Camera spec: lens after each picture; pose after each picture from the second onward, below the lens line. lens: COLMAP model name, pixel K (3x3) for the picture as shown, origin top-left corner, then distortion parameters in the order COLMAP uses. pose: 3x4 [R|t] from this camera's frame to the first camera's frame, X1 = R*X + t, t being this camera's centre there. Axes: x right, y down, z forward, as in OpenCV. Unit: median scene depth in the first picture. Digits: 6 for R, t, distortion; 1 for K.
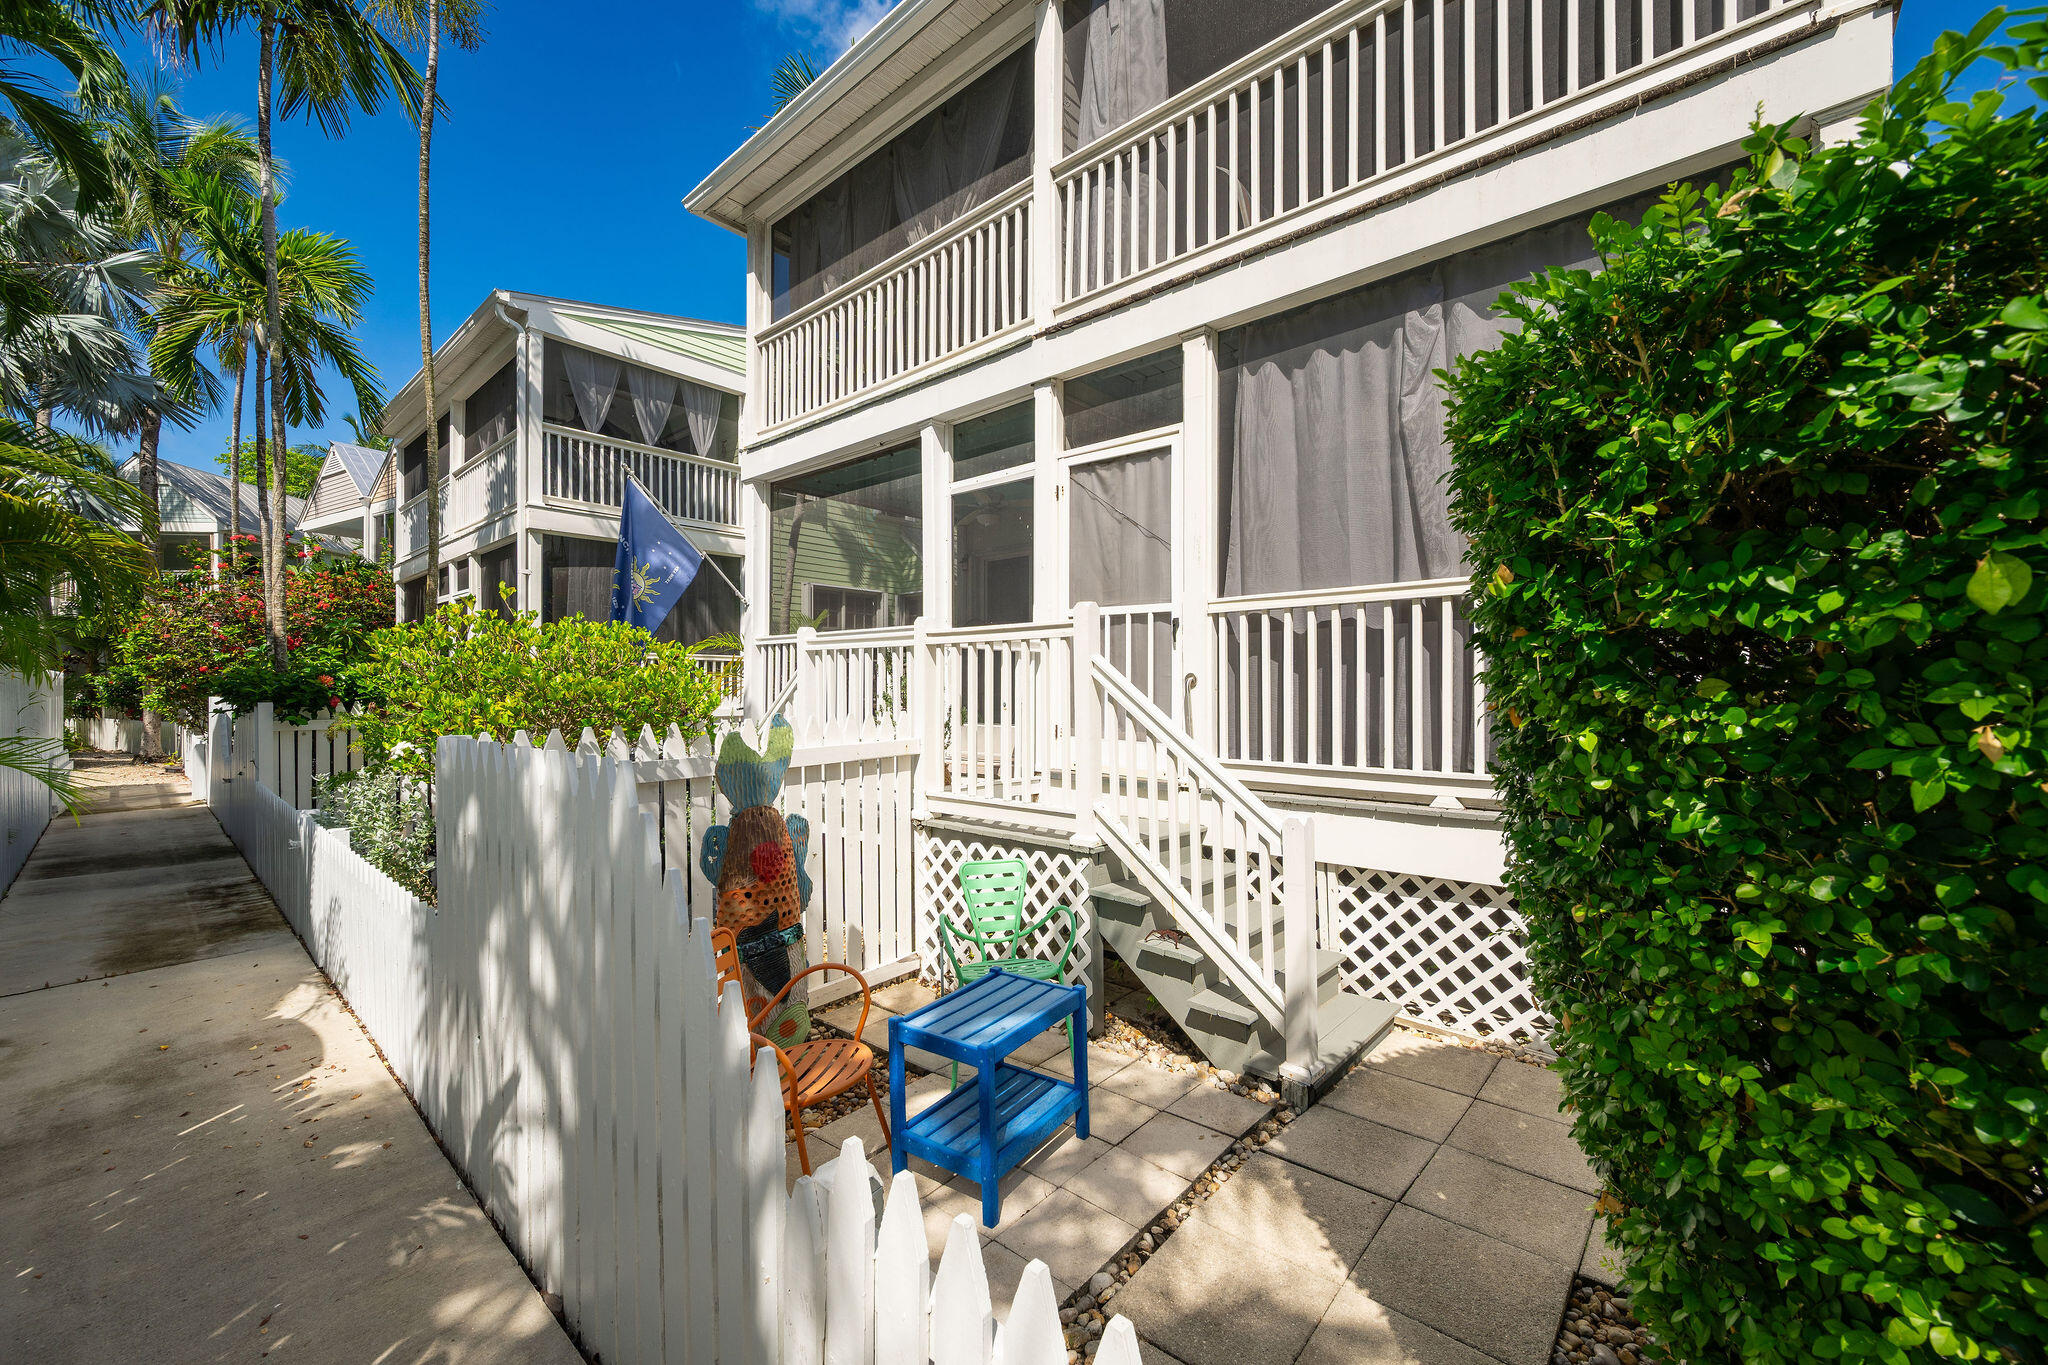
lens RADIAL K [[805.8, 0, 1028.4], [0, 805.8, 687.6], [0, 0, 1]] dist [-0.005438, 0.002229]
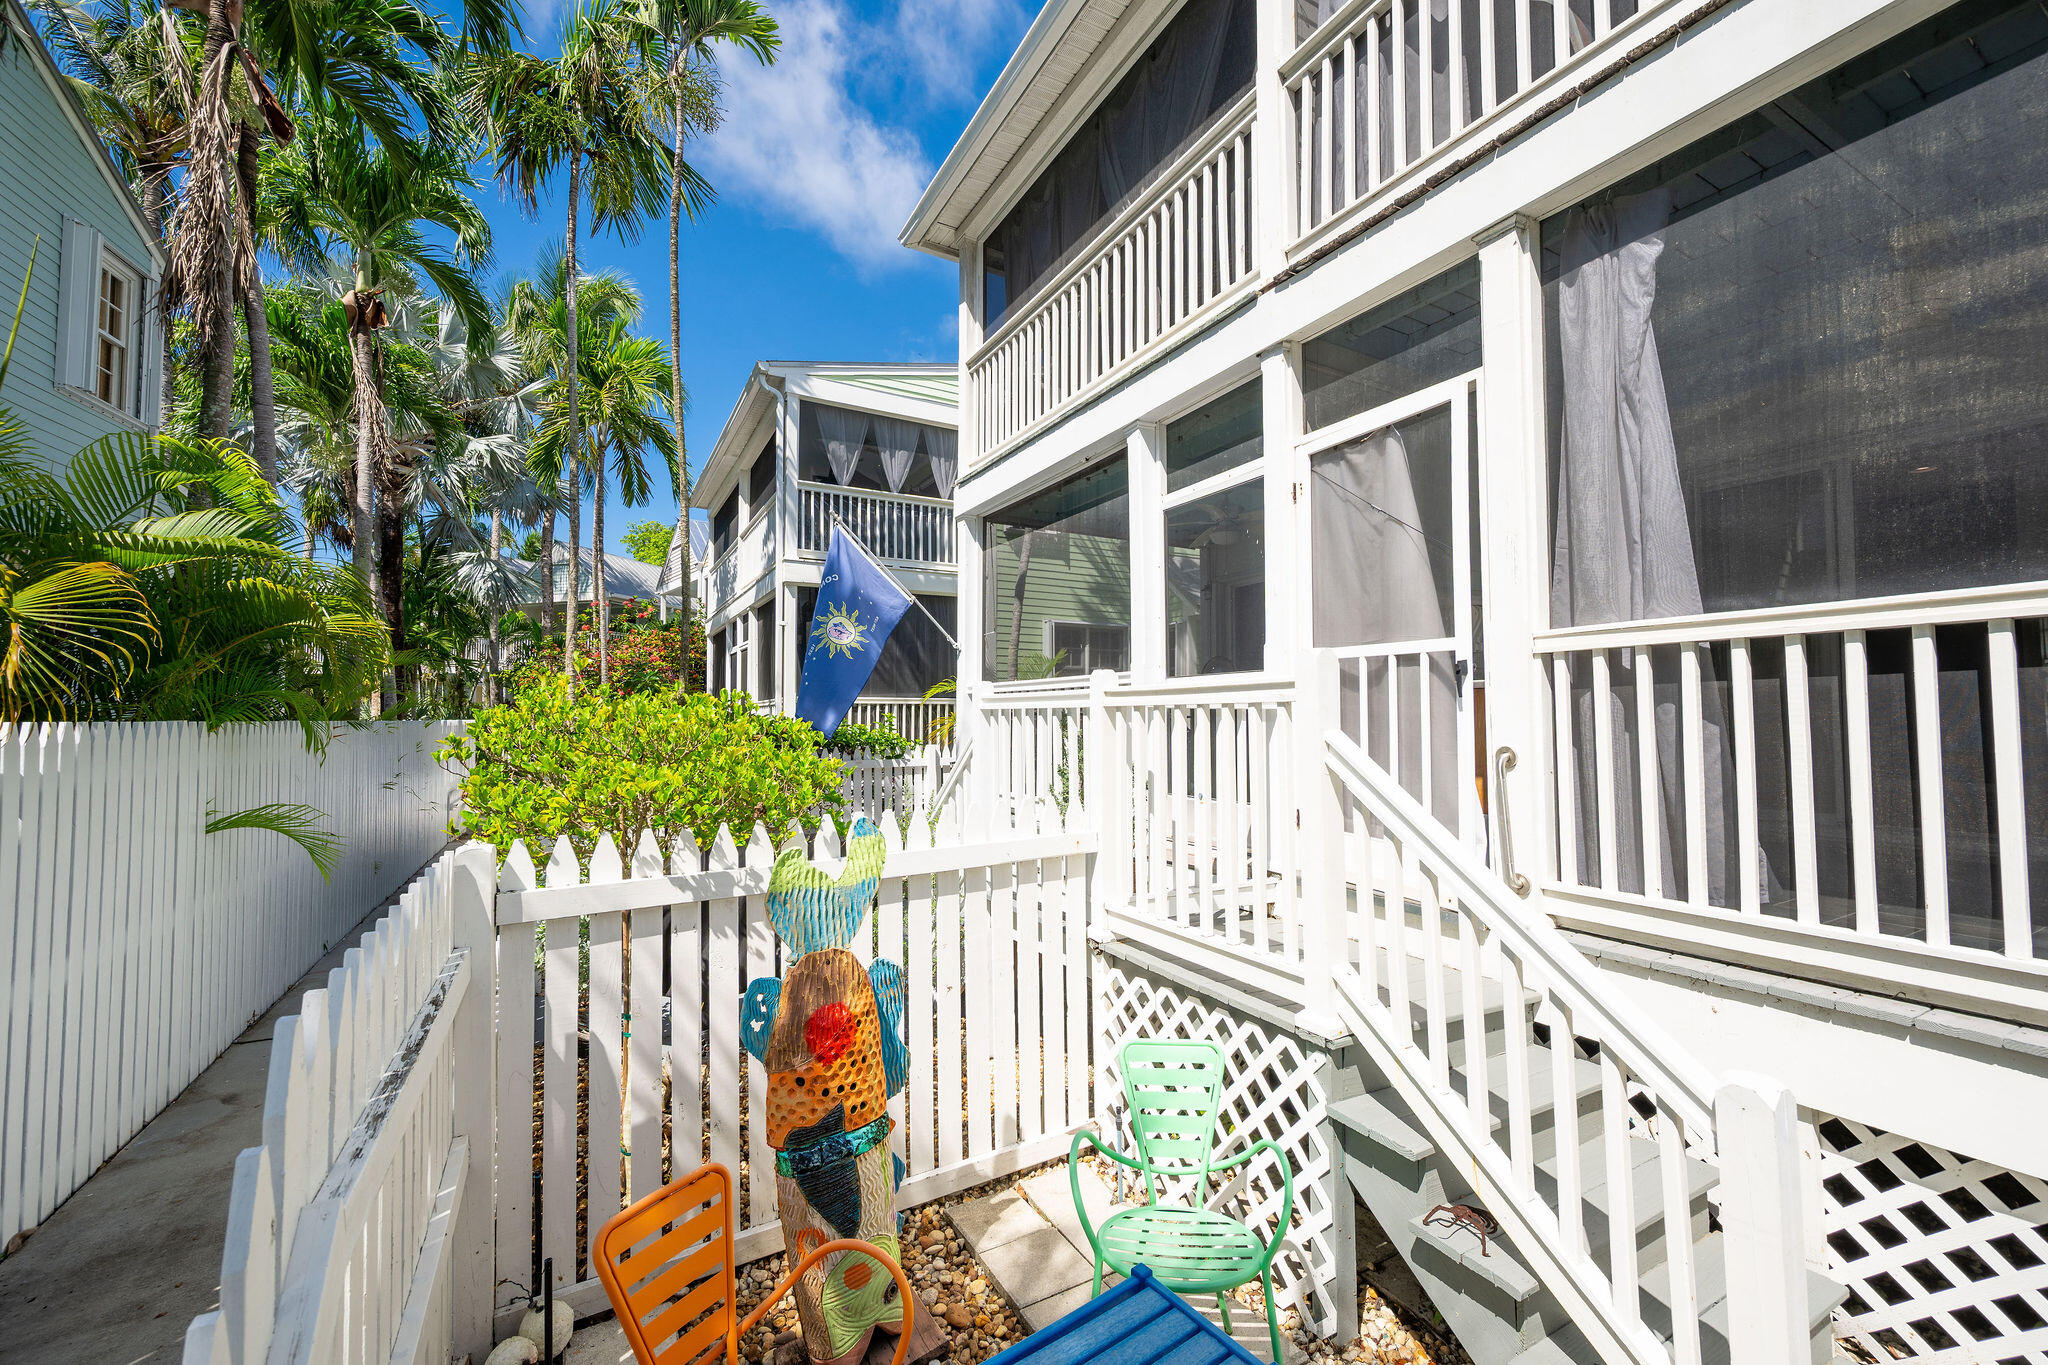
lens RADIAL K [[805.8, 0, 1028.4], [0, 805.8, 687.6], [0, 0, 1]] dist [-0.005438, 0.002229]
pose [[0.941146, -0.016152, -0.337615, 0.051635], [0.004031, 0.999323, -0.036573, -0.037370], [0.337978, 0.033059, 0.940573, 0.225641]]
